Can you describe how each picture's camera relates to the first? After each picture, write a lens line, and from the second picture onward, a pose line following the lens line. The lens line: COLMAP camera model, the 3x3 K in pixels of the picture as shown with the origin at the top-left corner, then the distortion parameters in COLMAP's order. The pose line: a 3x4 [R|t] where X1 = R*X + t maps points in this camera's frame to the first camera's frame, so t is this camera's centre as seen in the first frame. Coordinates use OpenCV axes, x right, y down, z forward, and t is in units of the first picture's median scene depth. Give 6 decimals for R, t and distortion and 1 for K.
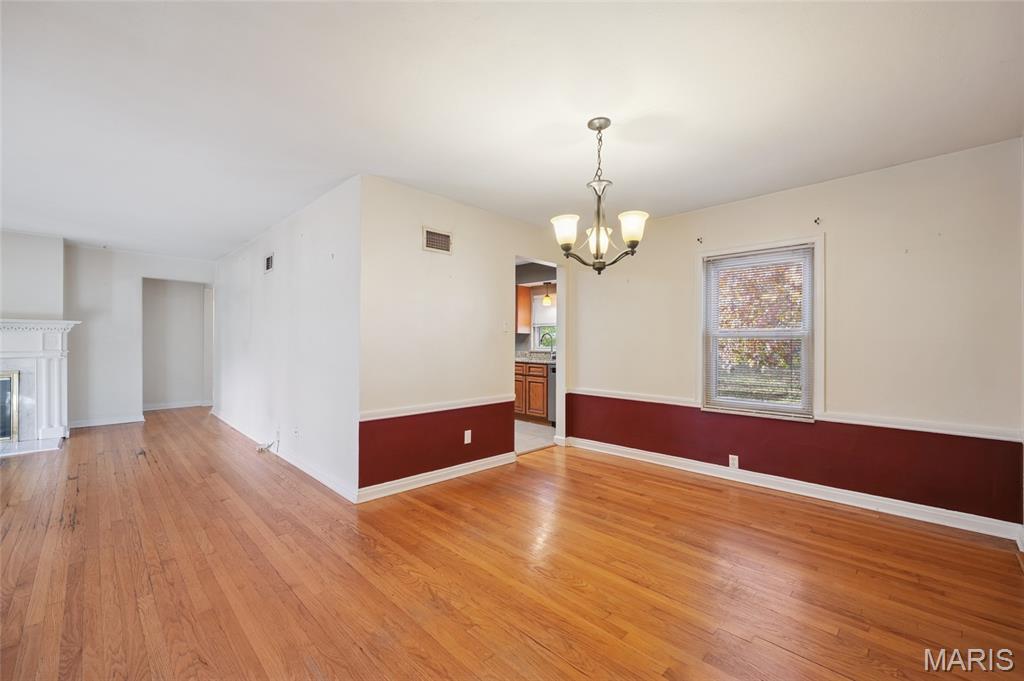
lens RADIAL K [[418.7, 0, 513.8], [0, 418.7, 342.0], [0, 0, 1]] dist [0.000487, 0.000270]
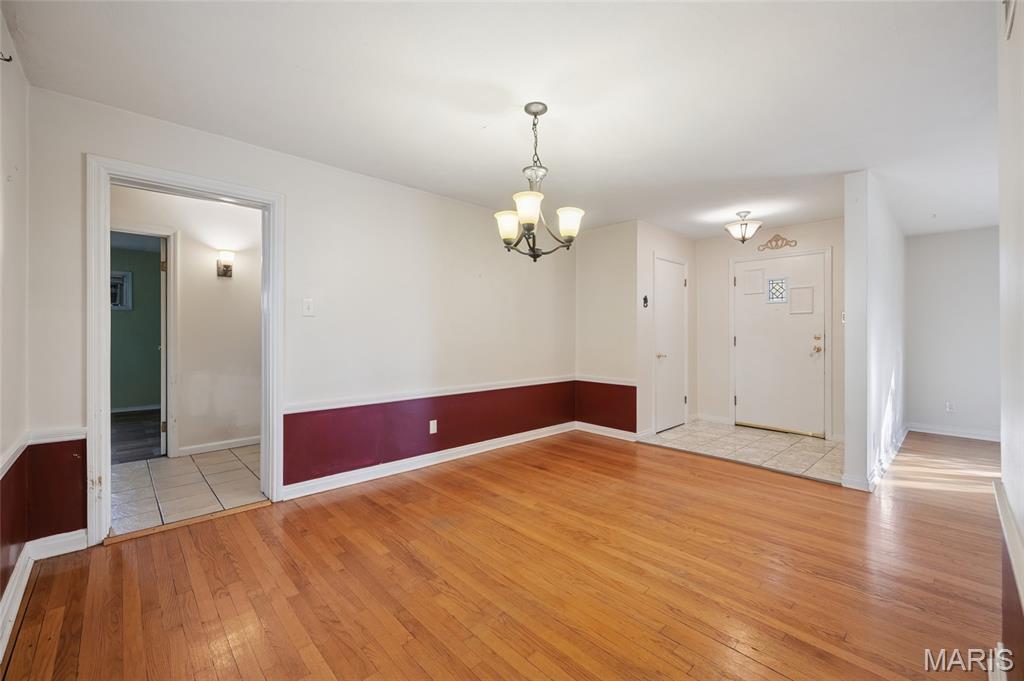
lens RADIAL K [[418.7, 0, 513.3], [0, 418.7, 336.8], [0, 0, 1]] dist [0.000487, 0.000270]
pose [[-0.999394, -0.015475, 0.031164, 0.128140], [-0.015079, 0.999803, 0.012919, 0.004395], [-0.031358, 0.012441, -0.999431, 1.121014]]
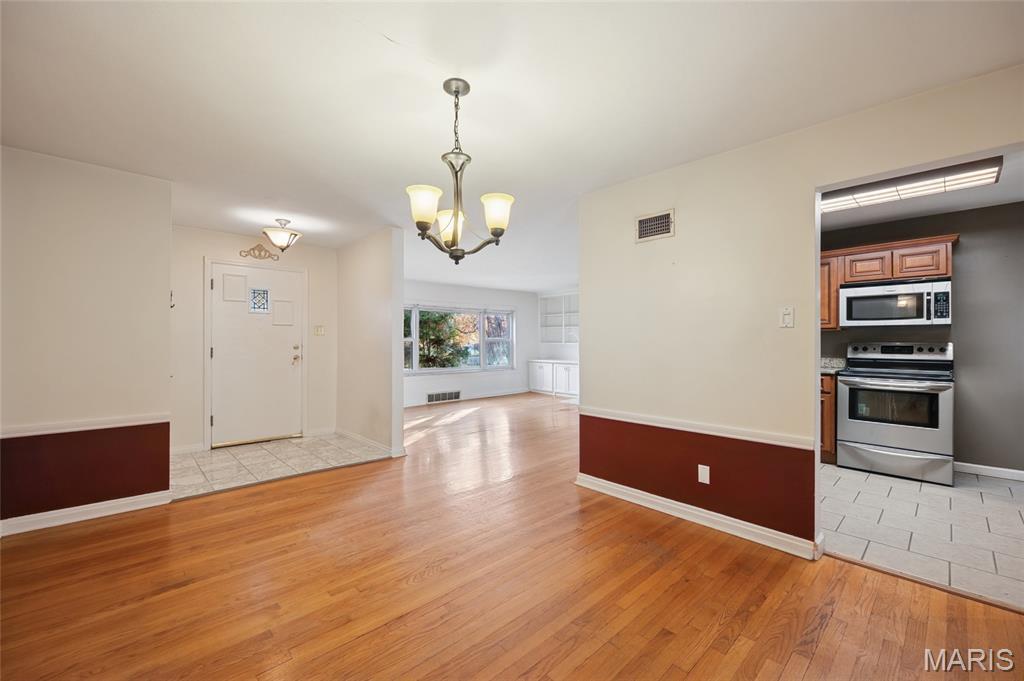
lens RADIAL K [[418.7, 0, 513.3], [0, 418.7, 339.7], [0, 0, 1]] dist [0.000487, 0.000270]
pose [[-0.034719, -0.018769, -0.999221, 0.592352], [-0.003777, 0.999819, -0.018649, 0.007042], [0.999390, 0.003126, -0.034783, 0.646389]]
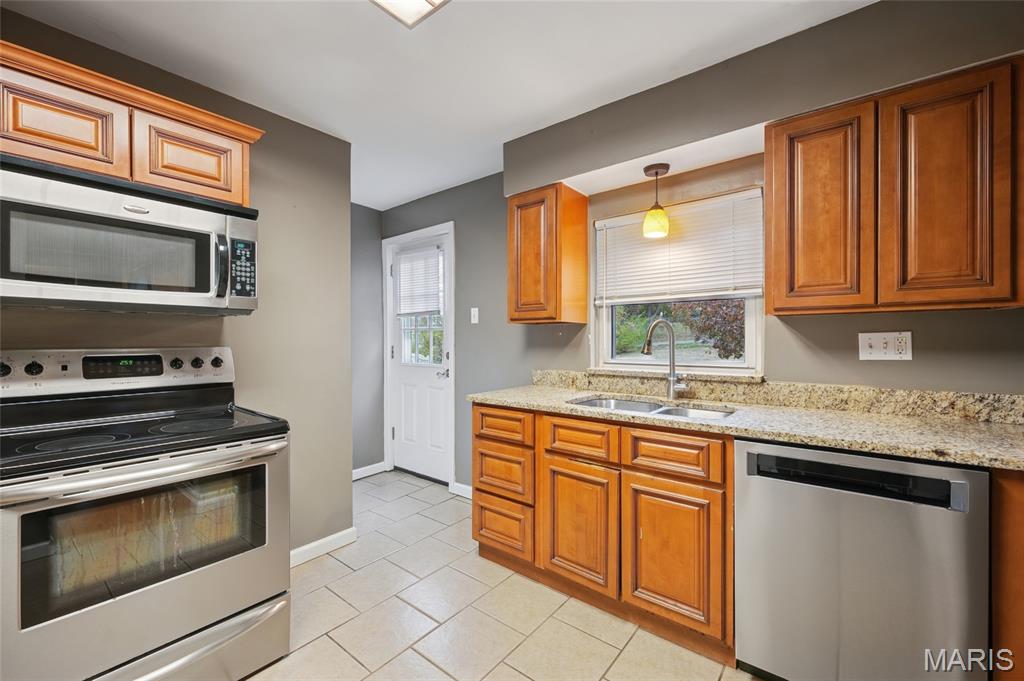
lens RADIAL K [[418.7, 0, 511.0], [0, 418.7, 339.0], [0, 0, 1]] dist [0.000487, 0.000270]
pose [[0.994747, -0.014899, 0.101278, -0.109430], [0.015184, 0.999883, -0.002046, -0.011248], [-0.101235, 0.003573, 0.994856, 1.085978]]
